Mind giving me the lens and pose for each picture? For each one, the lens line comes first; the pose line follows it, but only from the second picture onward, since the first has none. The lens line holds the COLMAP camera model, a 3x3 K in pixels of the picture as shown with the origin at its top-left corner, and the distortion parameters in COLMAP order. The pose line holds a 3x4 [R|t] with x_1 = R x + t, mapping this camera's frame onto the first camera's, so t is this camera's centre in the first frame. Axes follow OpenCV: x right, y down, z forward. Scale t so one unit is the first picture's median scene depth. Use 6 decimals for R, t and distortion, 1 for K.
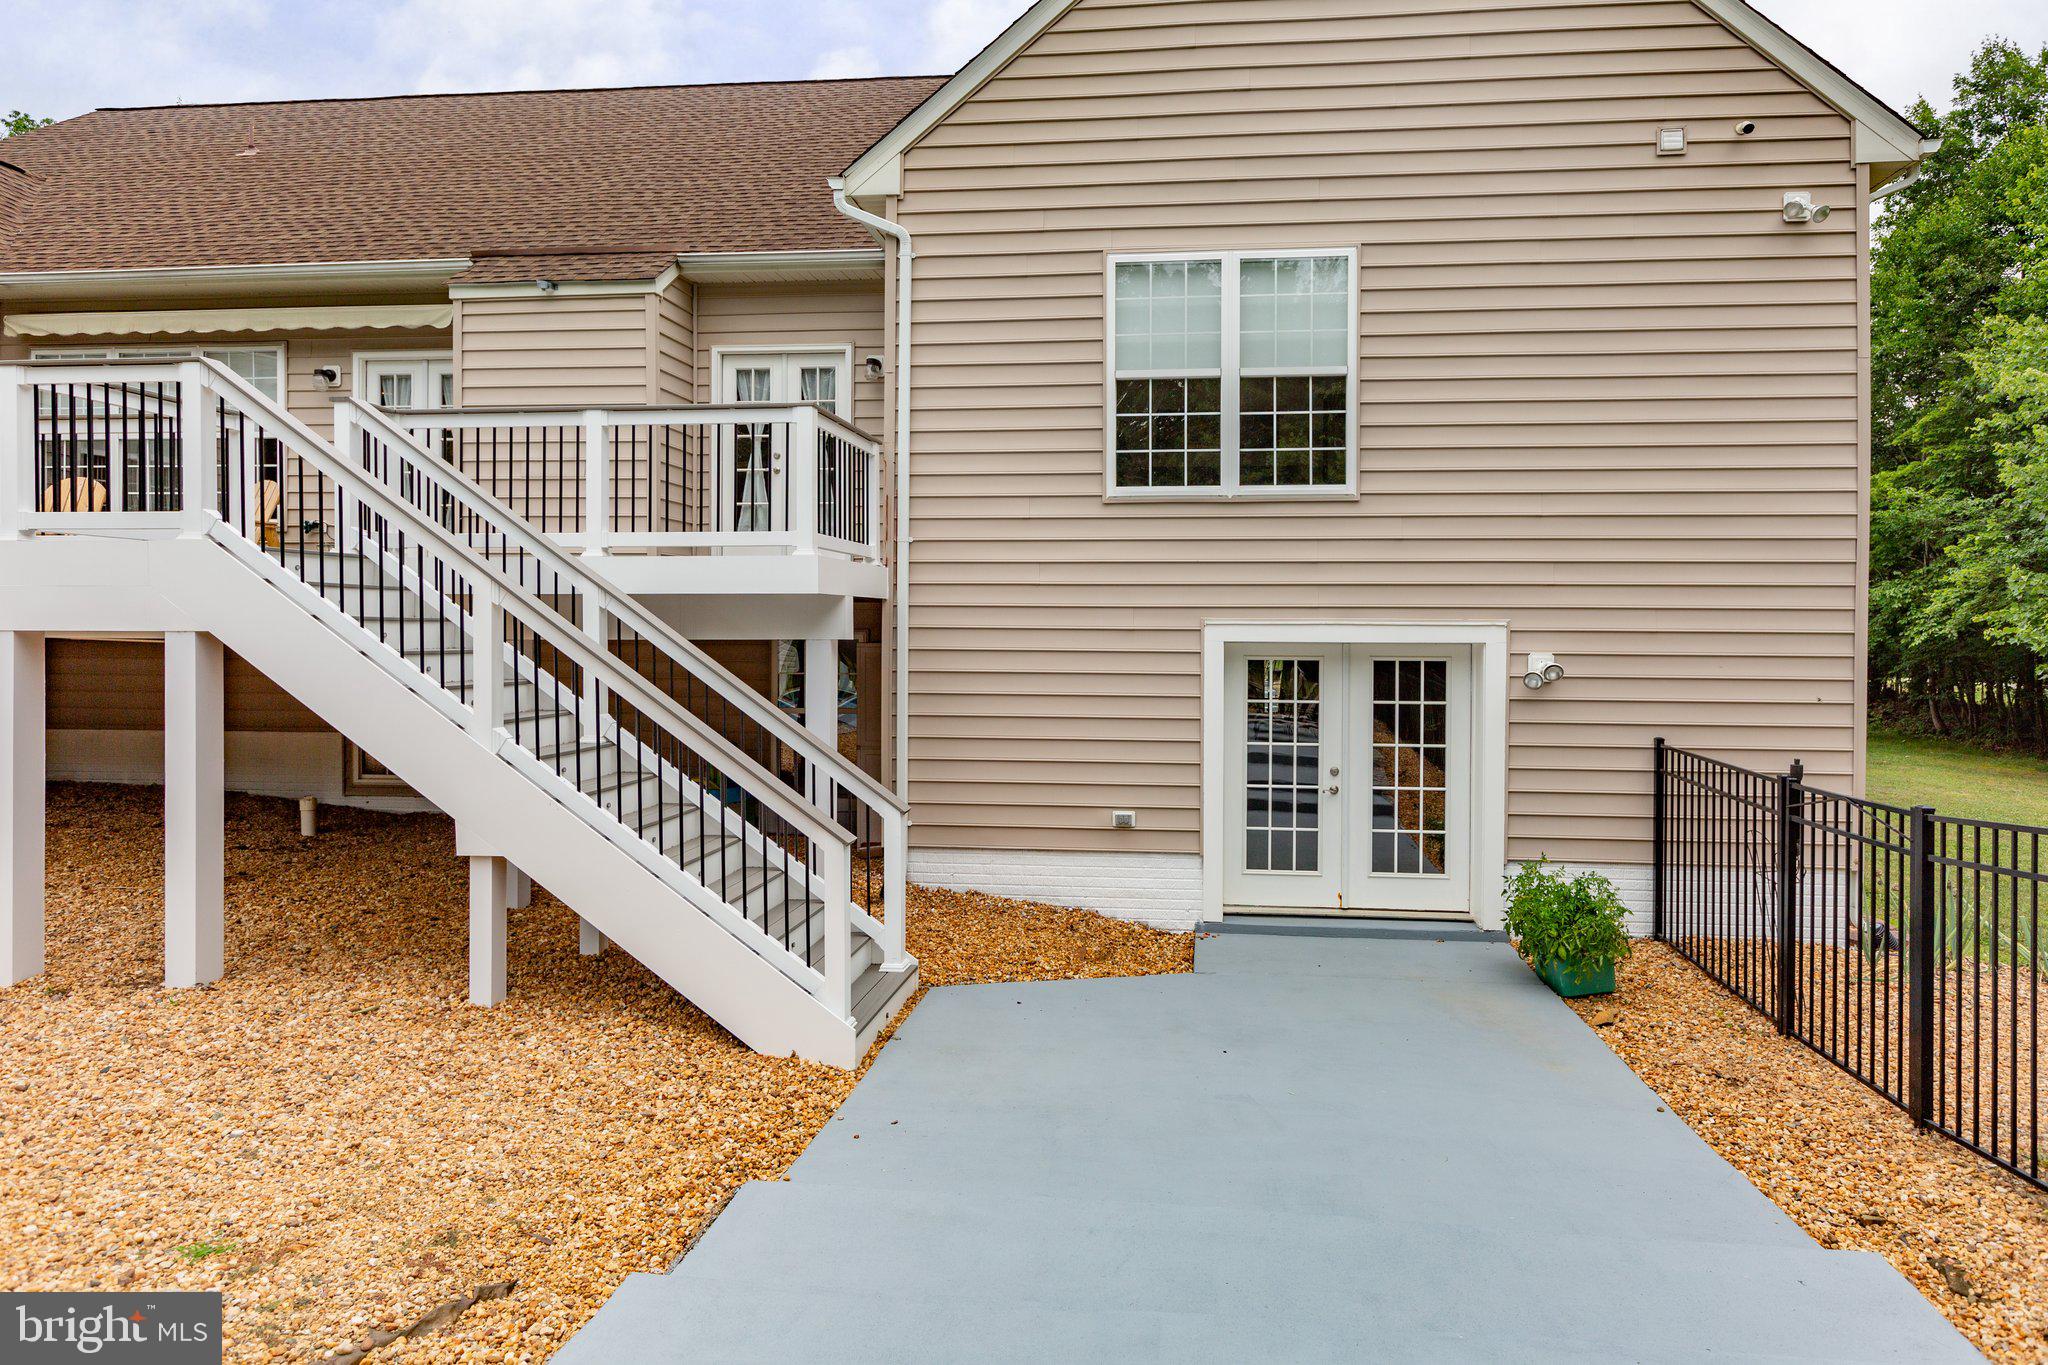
lens RADIAL K [[1136.6, 0, 1083.8], [0, 1136.6, 630.9], [0, 0, 1]] dist [0.020800, 0.001609]
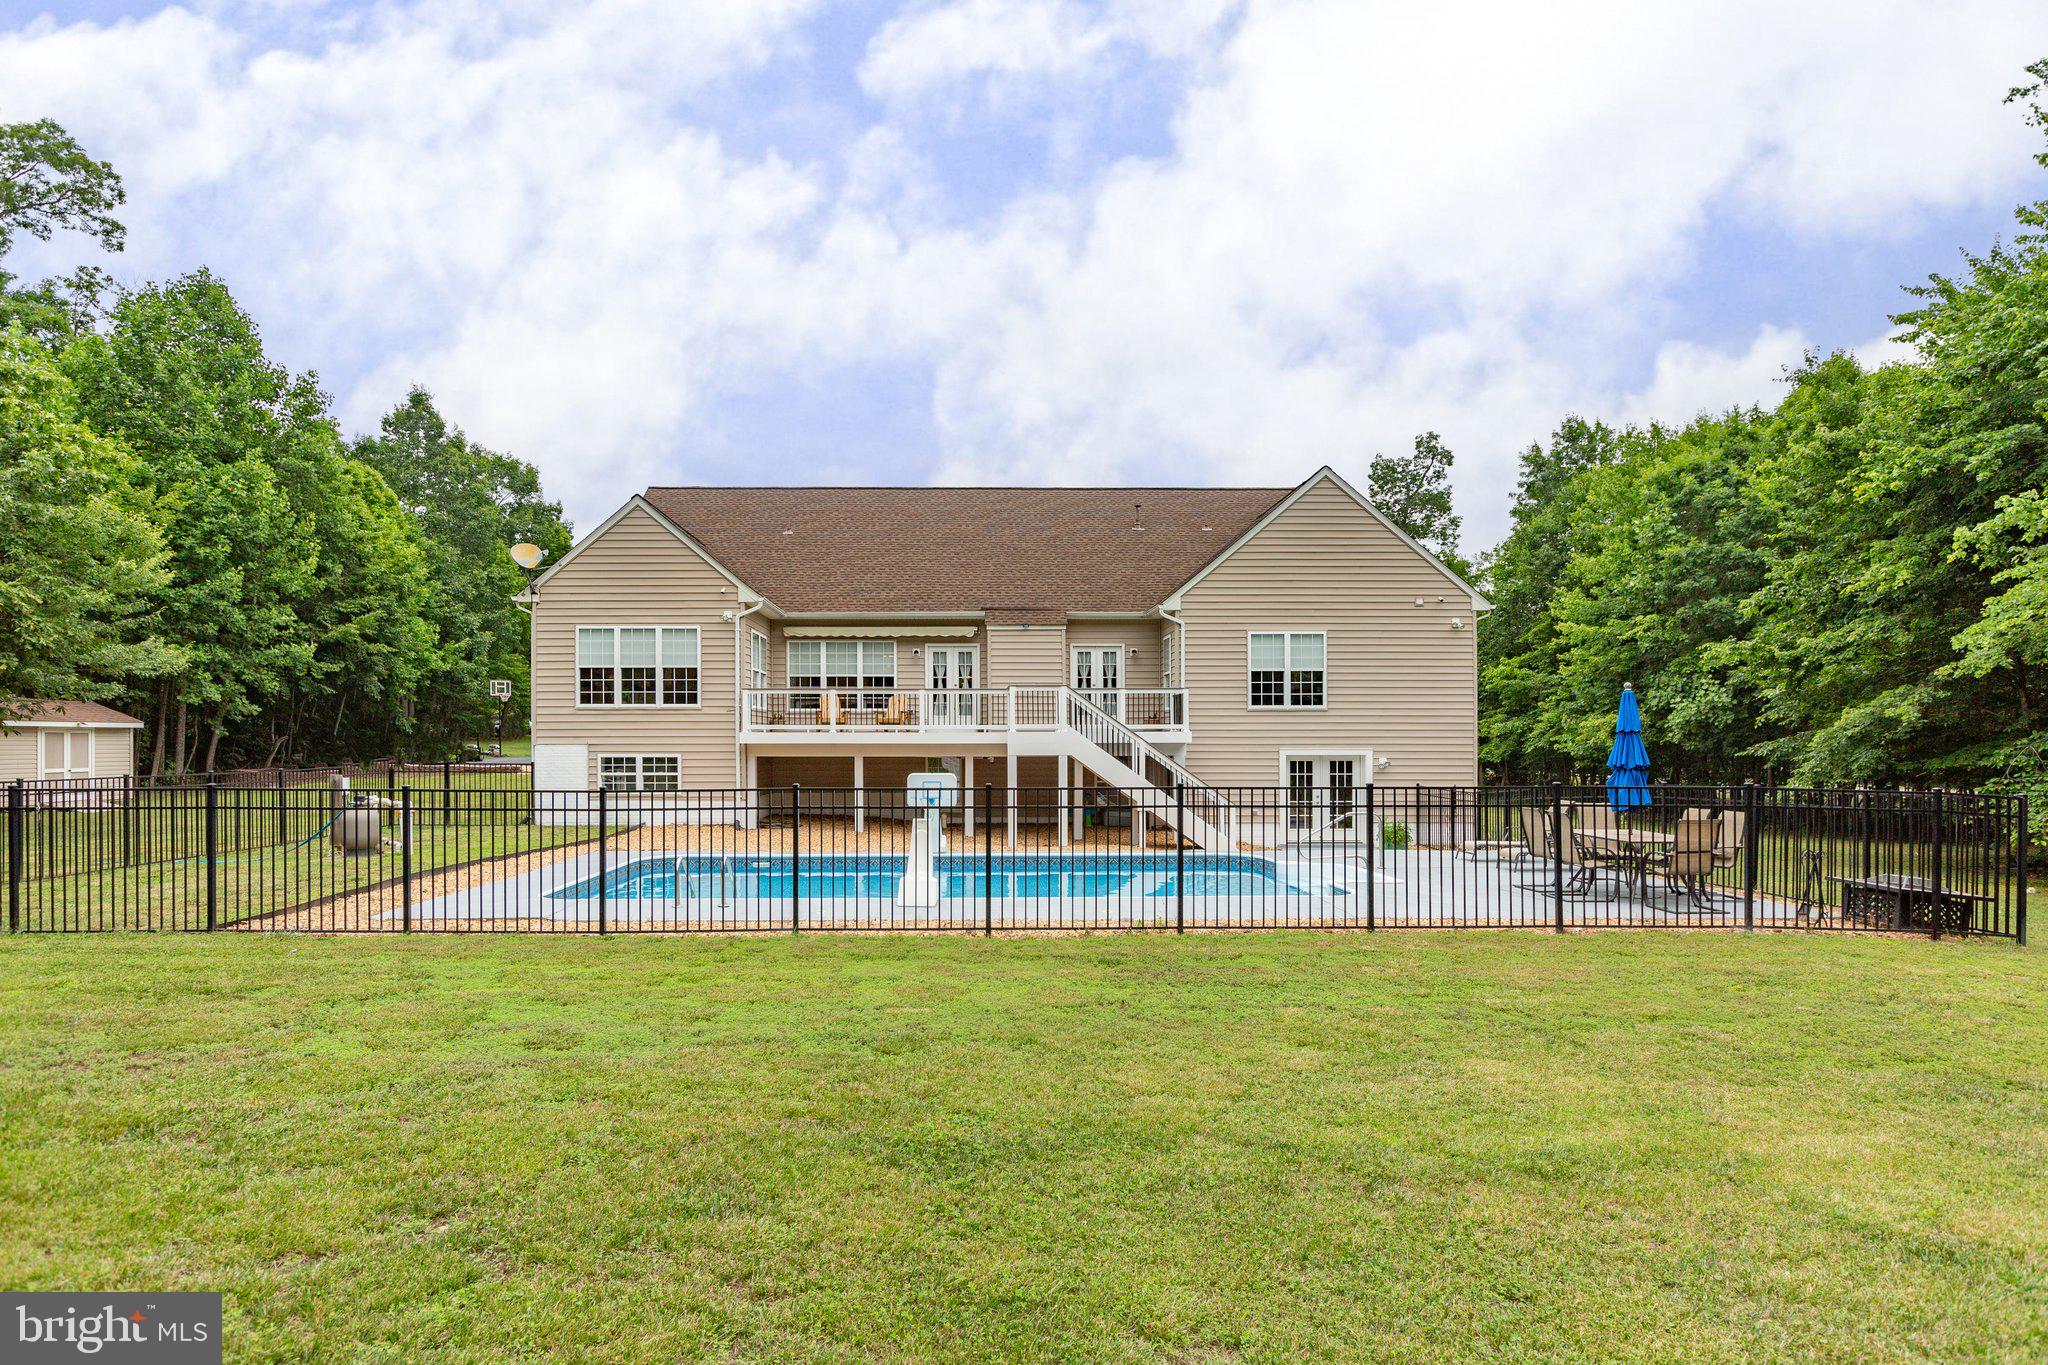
lens RADIAL K [[1051.0, 0, 981.5], [0, 1051.0, 753.3], [0, 0, 1]] dist [0.003718, 0.001223]
pose [[0.994278, -0.007190, 0.106586, -0.996663], [0.005850, 0.999900, 0.012885, -0.036841], [-0.106668, -0.012188, 0.994220, -1.754951]]
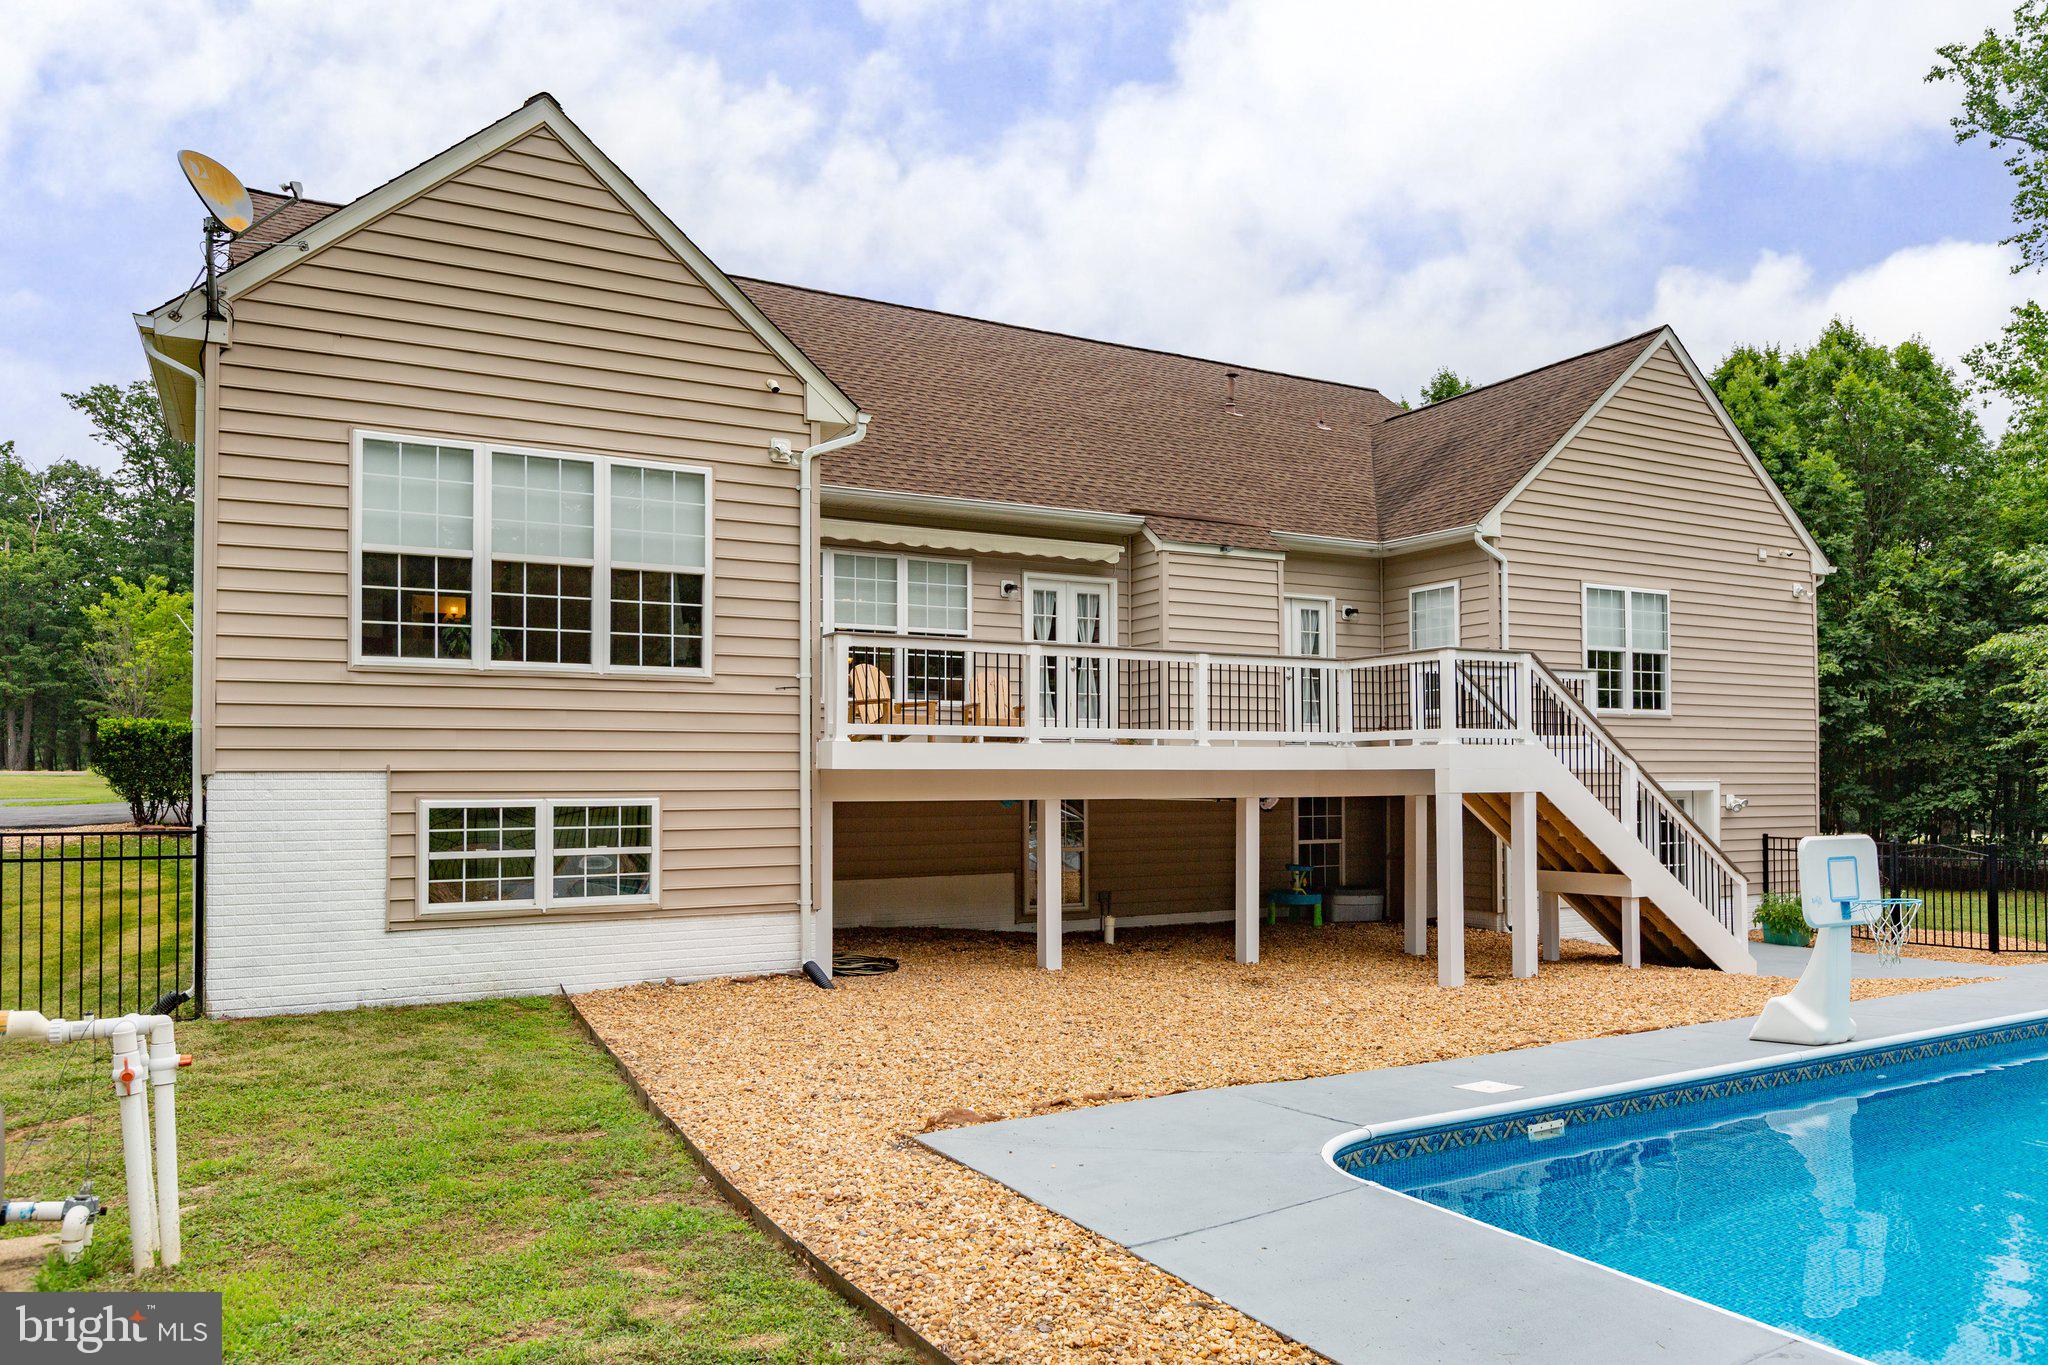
lens RADIAL K [[1334.6, 0, 1027.1], [0, 1334.6, 750.3], [0, 0, 1]] dist [0.011592, 0.001228]
pose [[0.830530, 0.004035, 0.556959, -1.898040], [0.008393, 0.999770, -0.019759, -0.022130], [-0.556910, 0.021085, 0.830305, -0.286335]]
